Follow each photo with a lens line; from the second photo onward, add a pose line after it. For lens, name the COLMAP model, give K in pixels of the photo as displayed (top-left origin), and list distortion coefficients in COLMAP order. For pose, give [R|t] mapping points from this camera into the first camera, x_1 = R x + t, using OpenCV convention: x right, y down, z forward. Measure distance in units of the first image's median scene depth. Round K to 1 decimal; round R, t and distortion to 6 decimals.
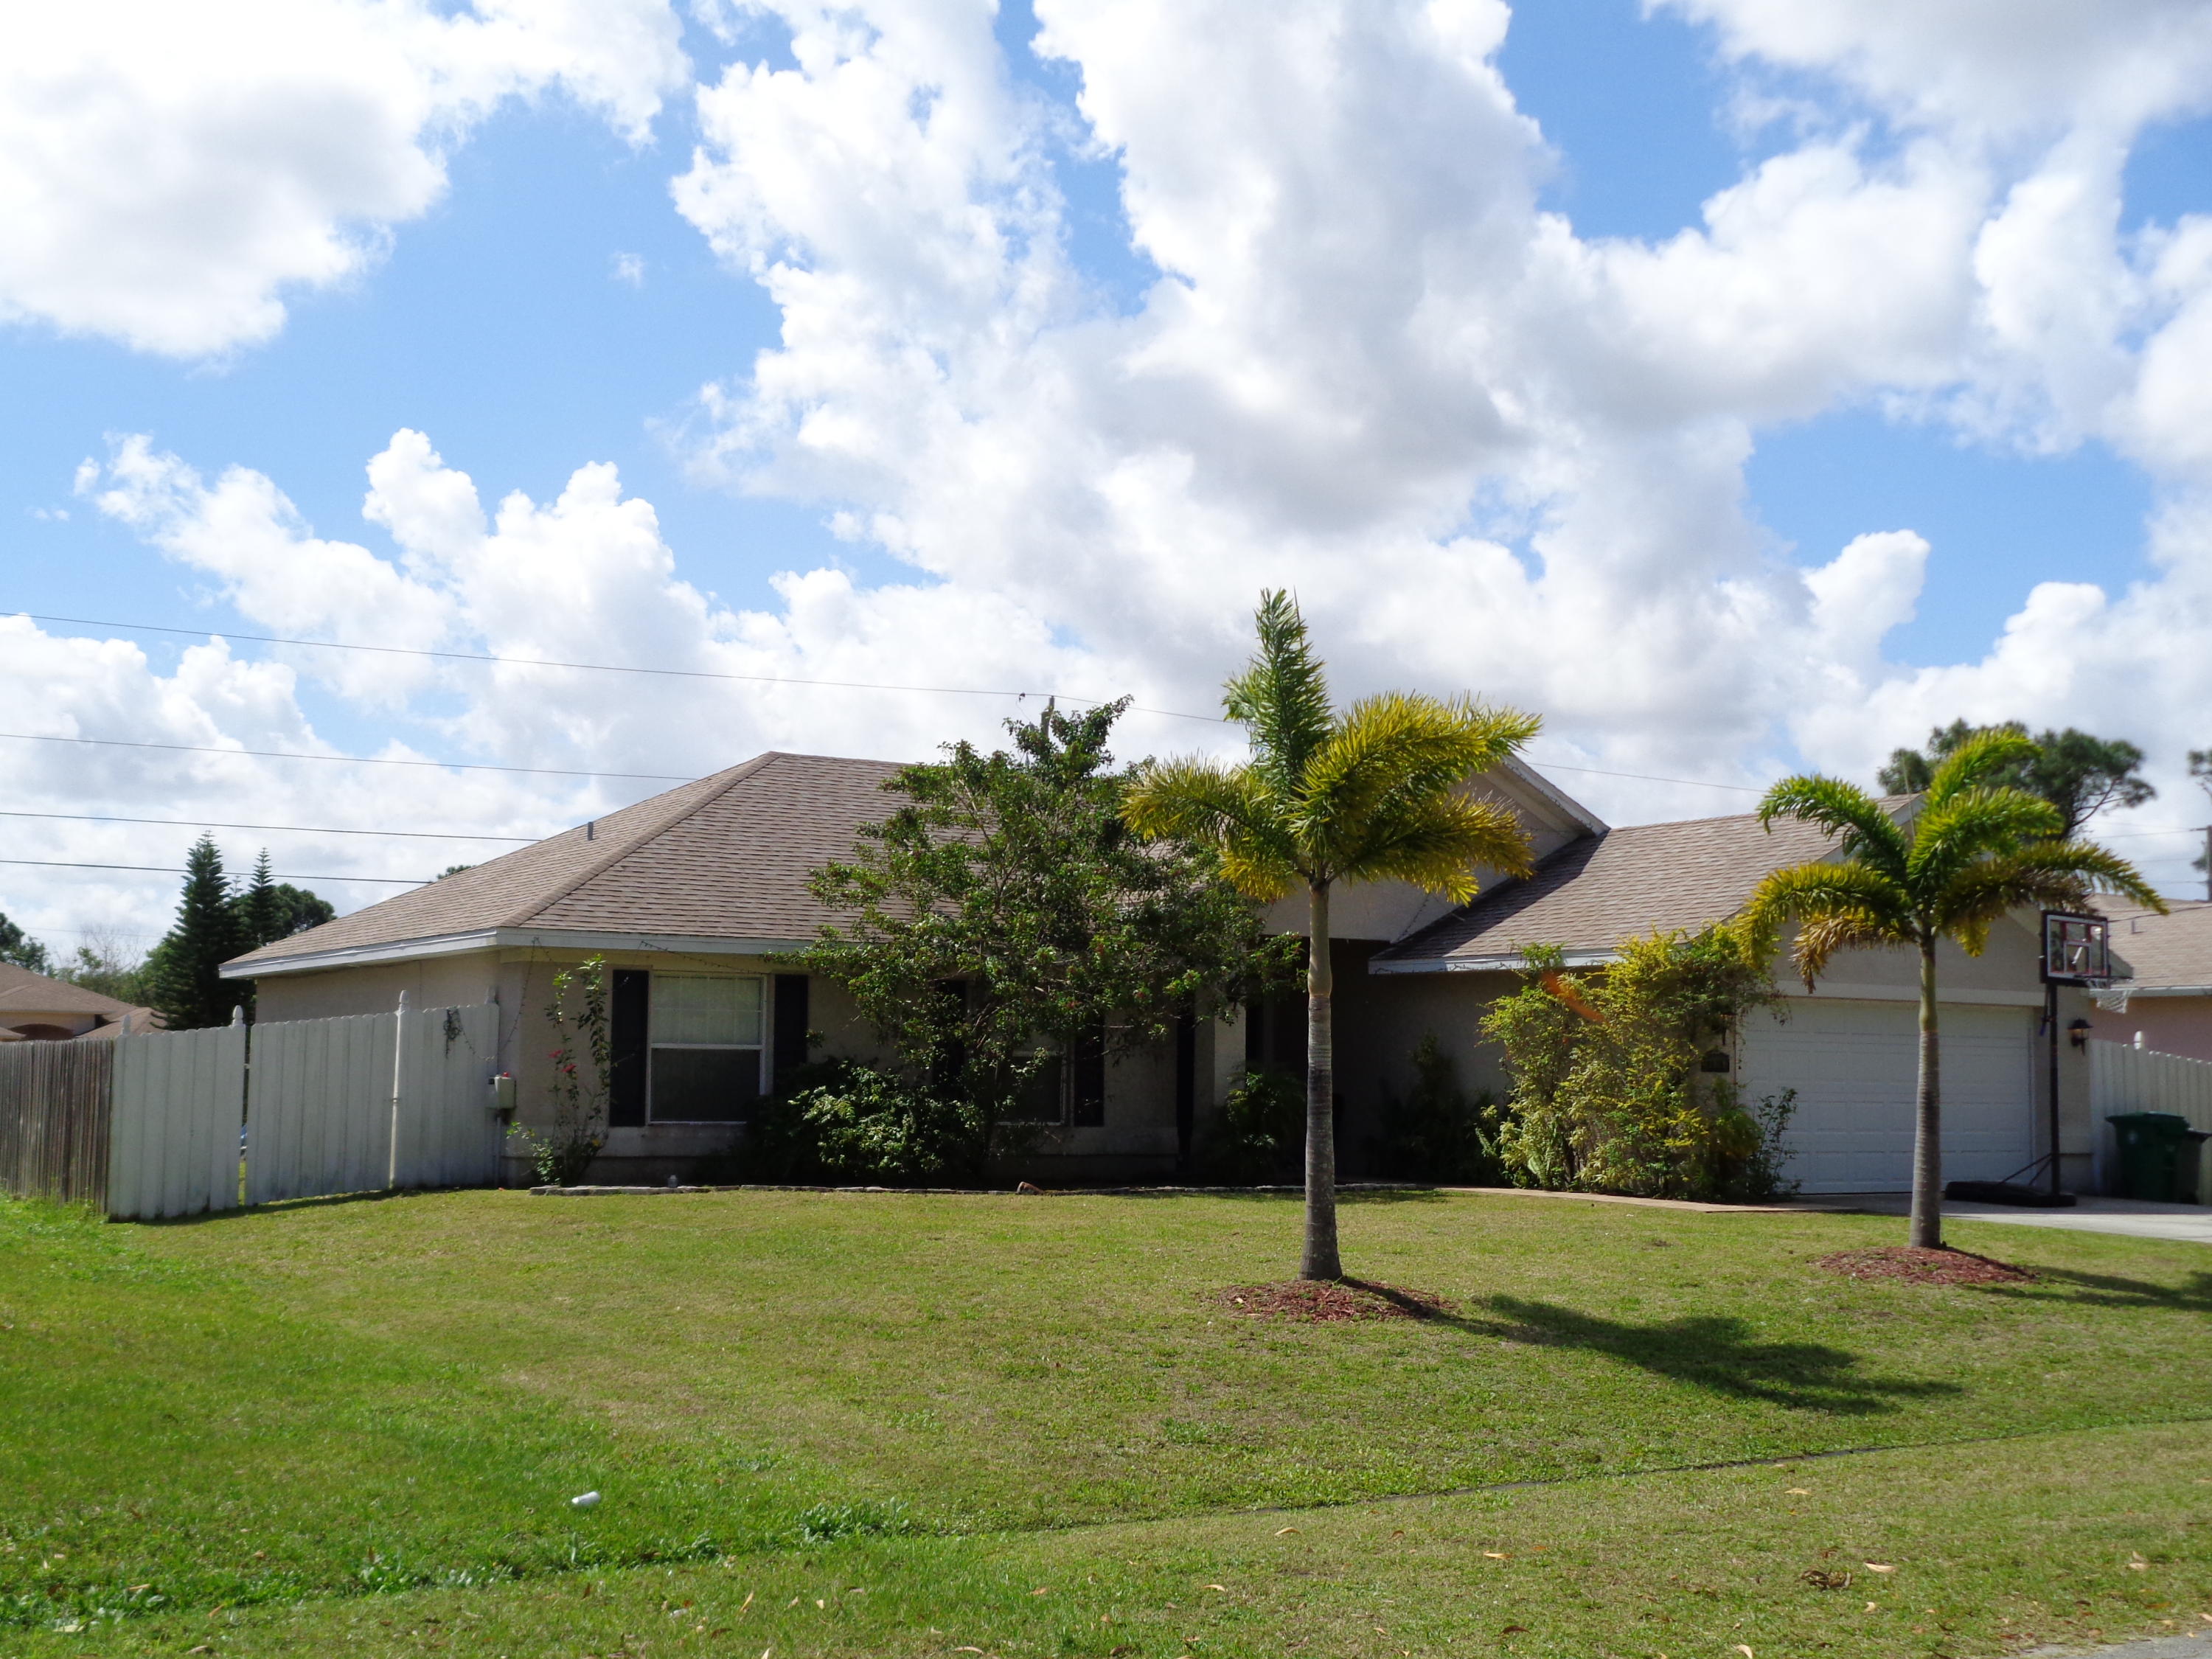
lens RADIAL K [[2736.3, 0, 1062.9], [0, 2736.3, 843.7], [0, 0, 1]] dist [0.042217, 0.000000]
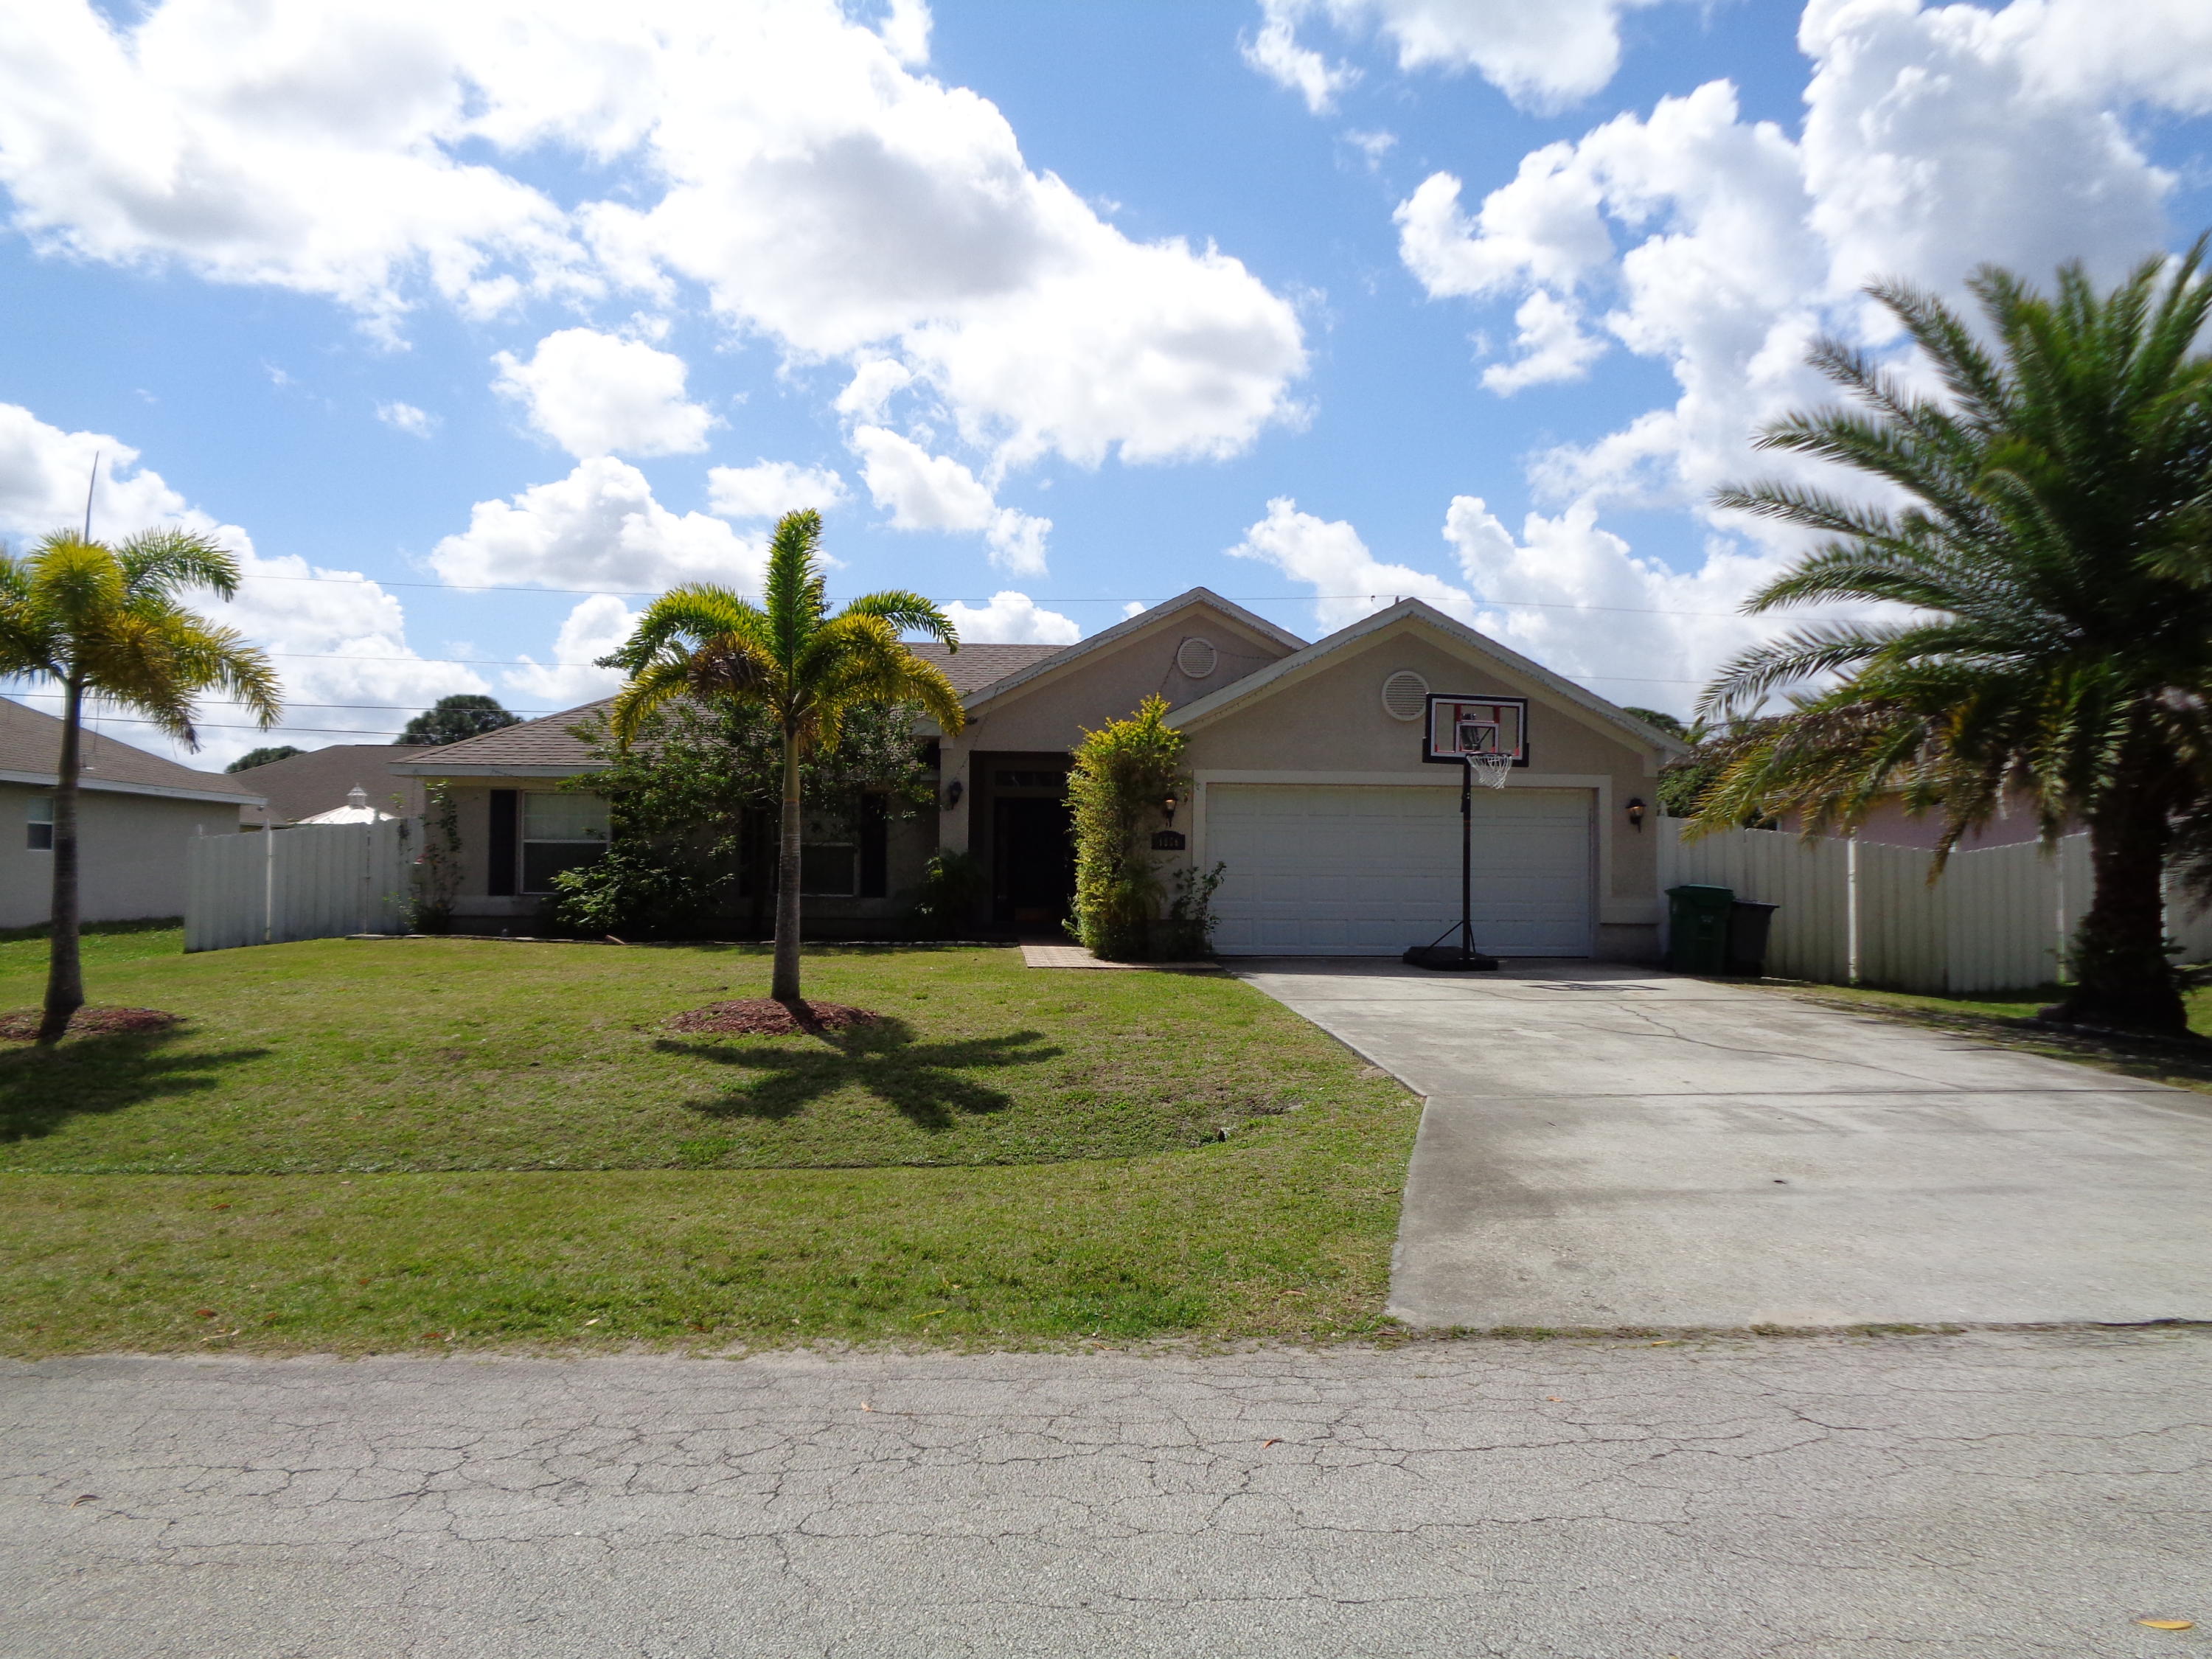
lens RADIAL K [[1637.7, 0, 1125.8], [0, 1637.7, 852.3], [0, 0, 1]] dist [-0.041593, 0.002859]
pose [[0.896690, -0.008125, -0.442585, 0.539408], [0.041644, 0.996946, 0.066070, 0.035184], [0.440696, -0.077675, 0.894289, 0.351829]]
